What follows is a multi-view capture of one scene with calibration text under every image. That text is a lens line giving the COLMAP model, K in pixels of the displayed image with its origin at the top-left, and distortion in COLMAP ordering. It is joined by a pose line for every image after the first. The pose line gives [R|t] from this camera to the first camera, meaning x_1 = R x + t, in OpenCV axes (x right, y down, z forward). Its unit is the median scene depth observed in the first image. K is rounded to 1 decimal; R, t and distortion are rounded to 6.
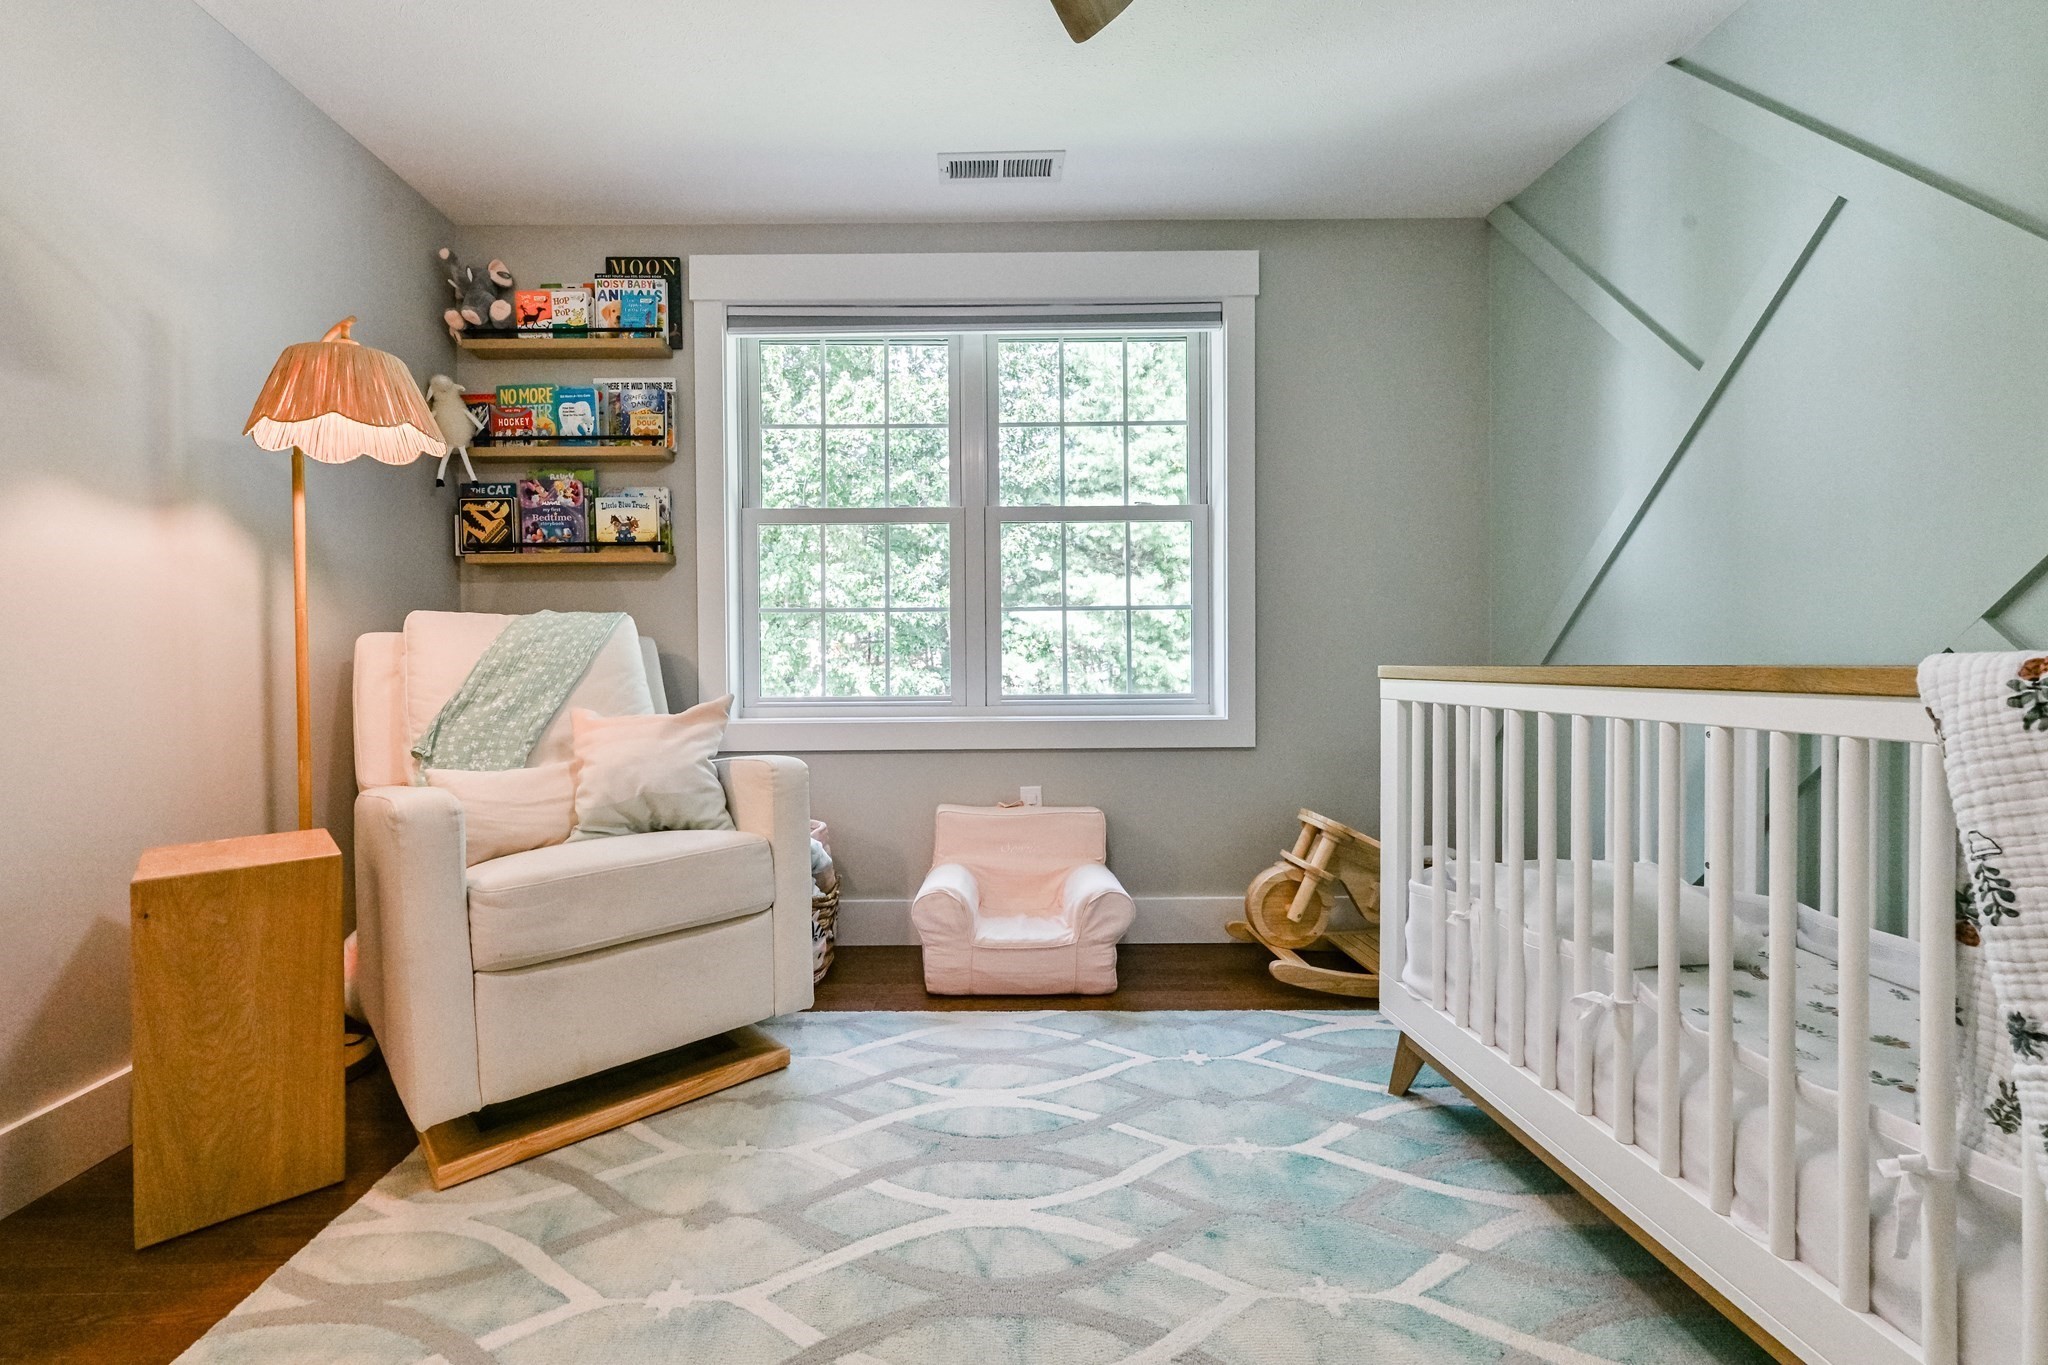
lens RADIAL K [[821.1, 0, 1017.6], [0, 821.1, 677.6], [0, 0, 1]] dist [0.000401, 0.001270]
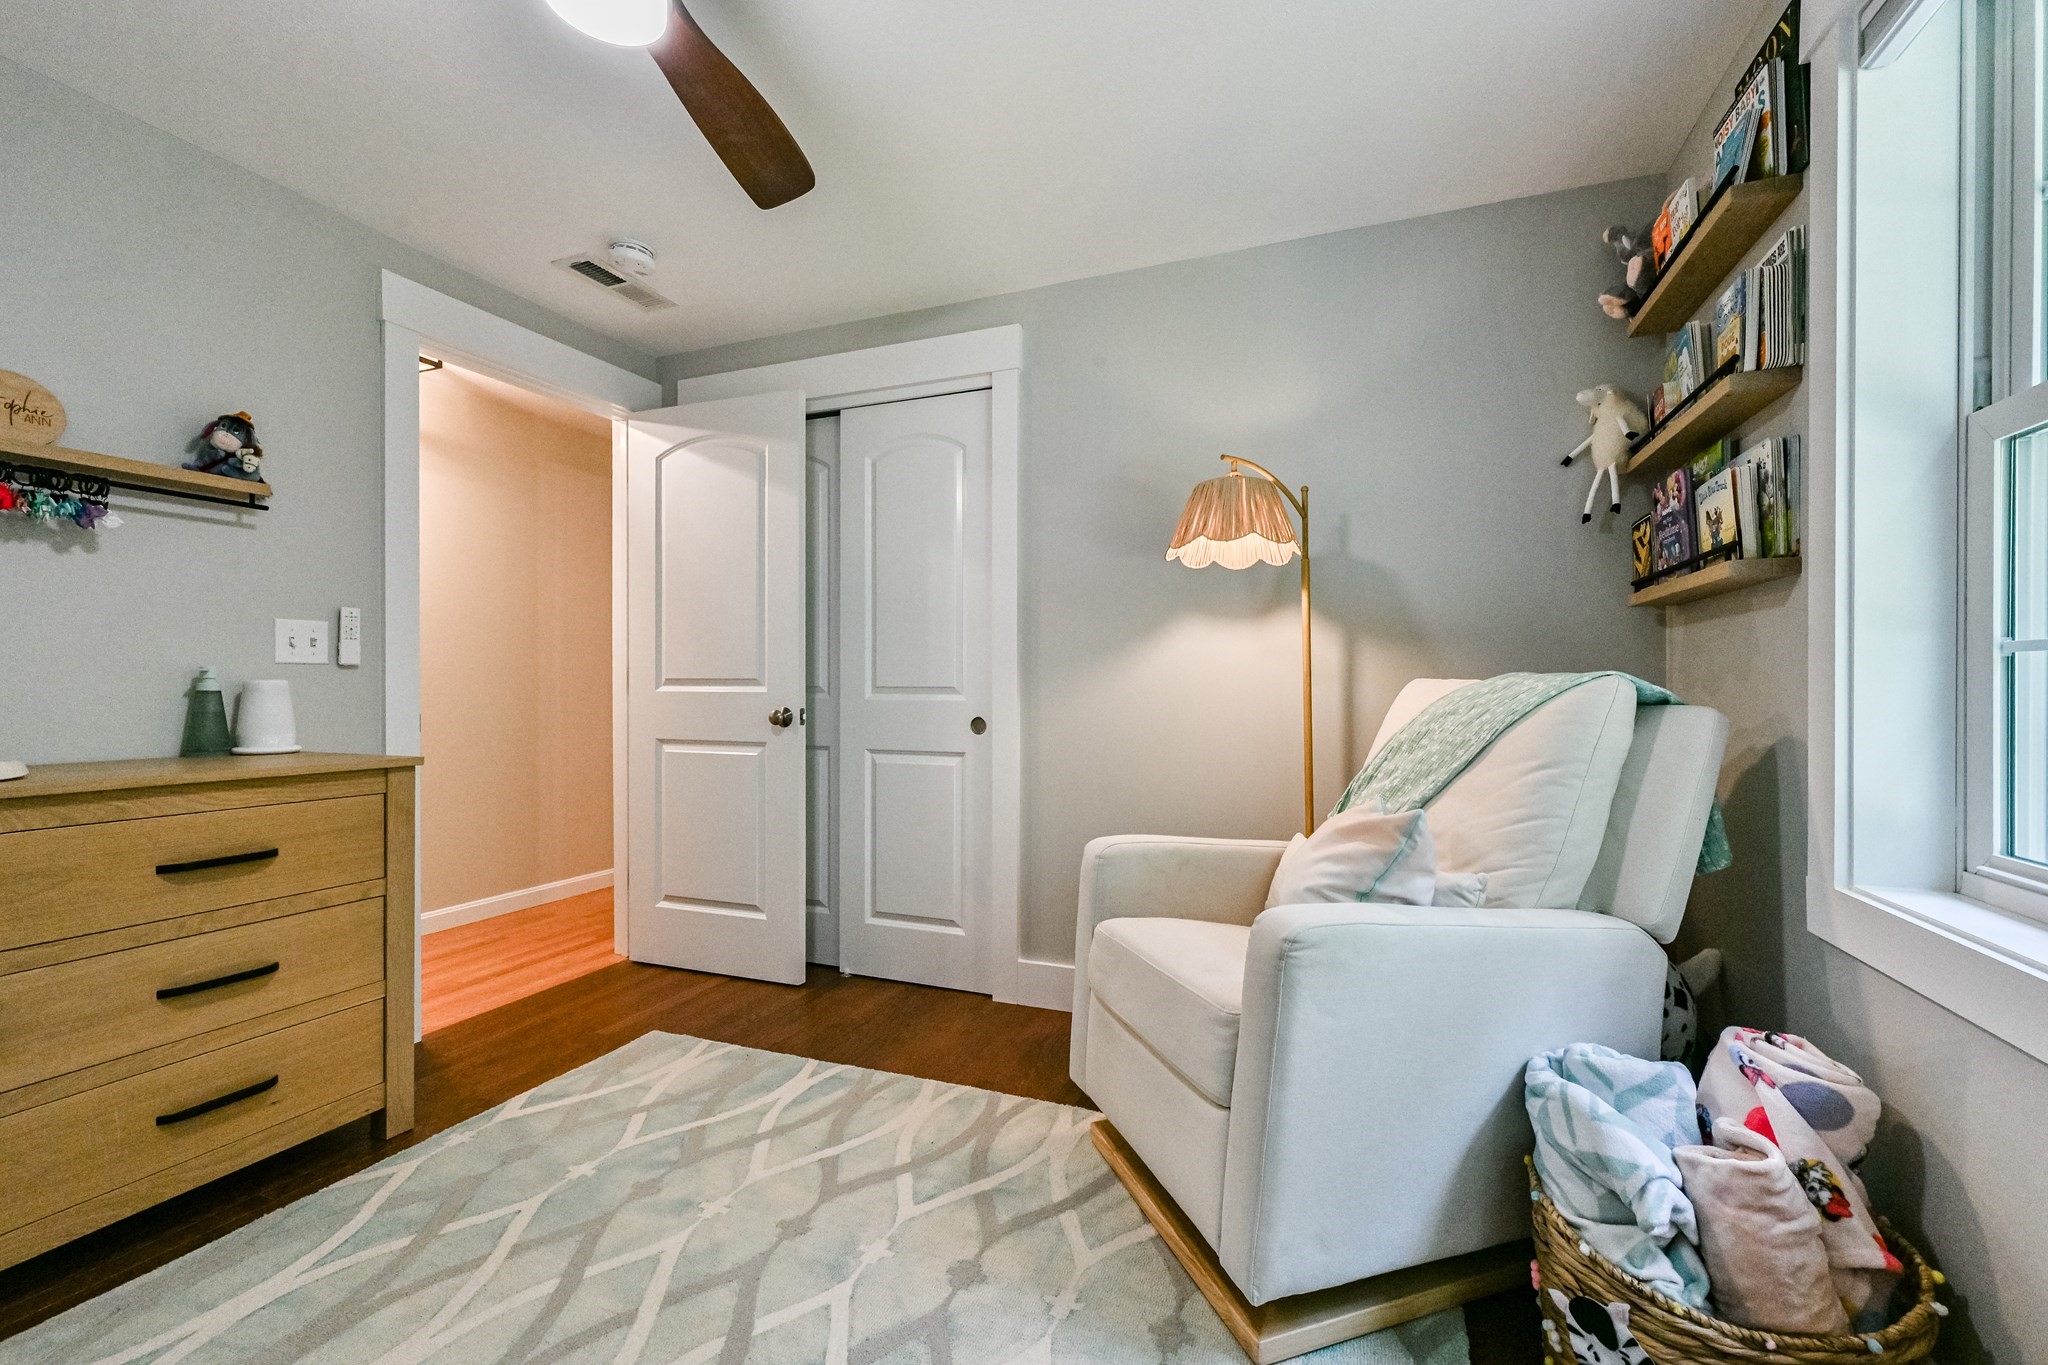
lens RADIAL K [[821.1, 0, 1028.1], [0, 821.1, 681.7], [0, 0, 1]] dist [0.000401, 0.001270]
pose [[-0.397978, 0.008189, -0.917358, 0.545882], [-0.011720, 0.999833, 0.014009, -0.128849], [0.917320, 0.016326, -0.397816, 1.438356]]
